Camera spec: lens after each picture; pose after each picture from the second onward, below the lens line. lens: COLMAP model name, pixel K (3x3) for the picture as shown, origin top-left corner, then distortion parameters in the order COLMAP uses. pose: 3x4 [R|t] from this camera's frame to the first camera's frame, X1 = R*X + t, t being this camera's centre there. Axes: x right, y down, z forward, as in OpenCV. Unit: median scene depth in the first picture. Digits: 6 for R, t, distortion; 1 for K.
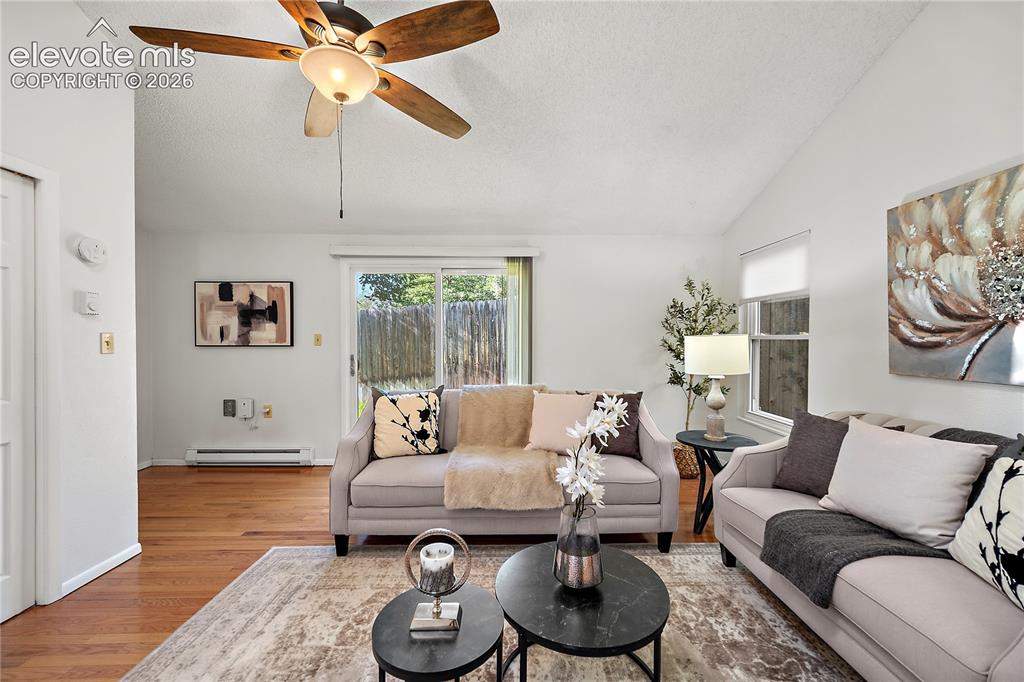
lens RADIAL K [[386.7, 0, 527.8], [0, 386.7, 344.1], [0, 0, 1]] dist [-0.002799, -0.000683]
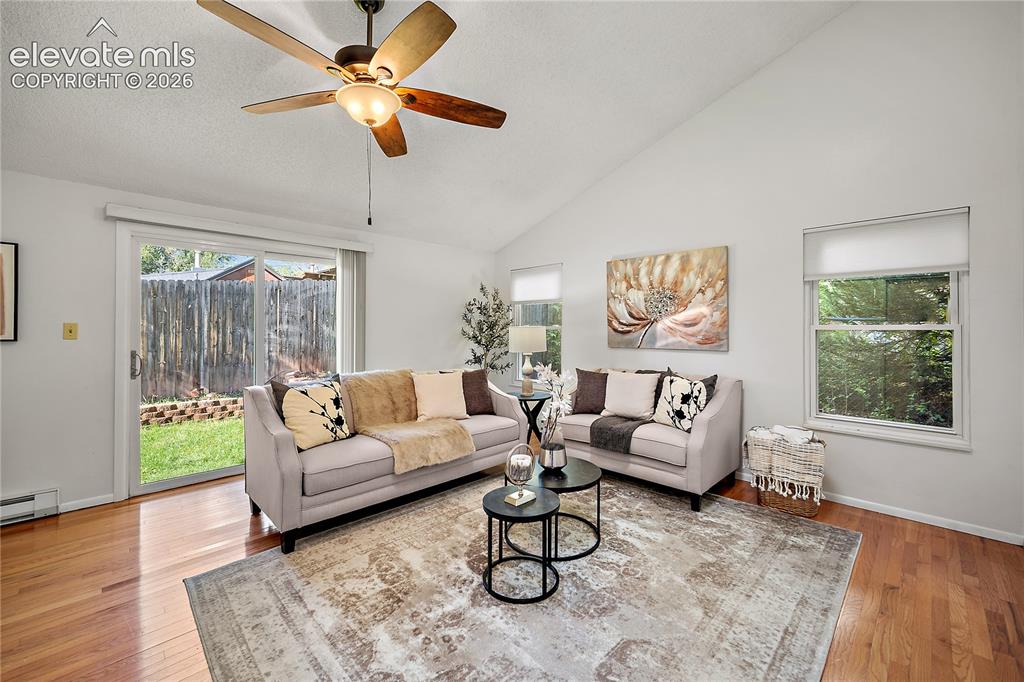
lens RADIAL K [[386.7, 0, 518.0], [0, 386.7, 327.4], [0, 0, 1]] dist [-0.002799, -0.000683]
pose [[0.733800, 0.001823, 0.679363, -0.759851], [0.011173, 0.999829, -0.014751, 0.003117], [-0.679274, 0.018415, 0.733654, -0.119067]]
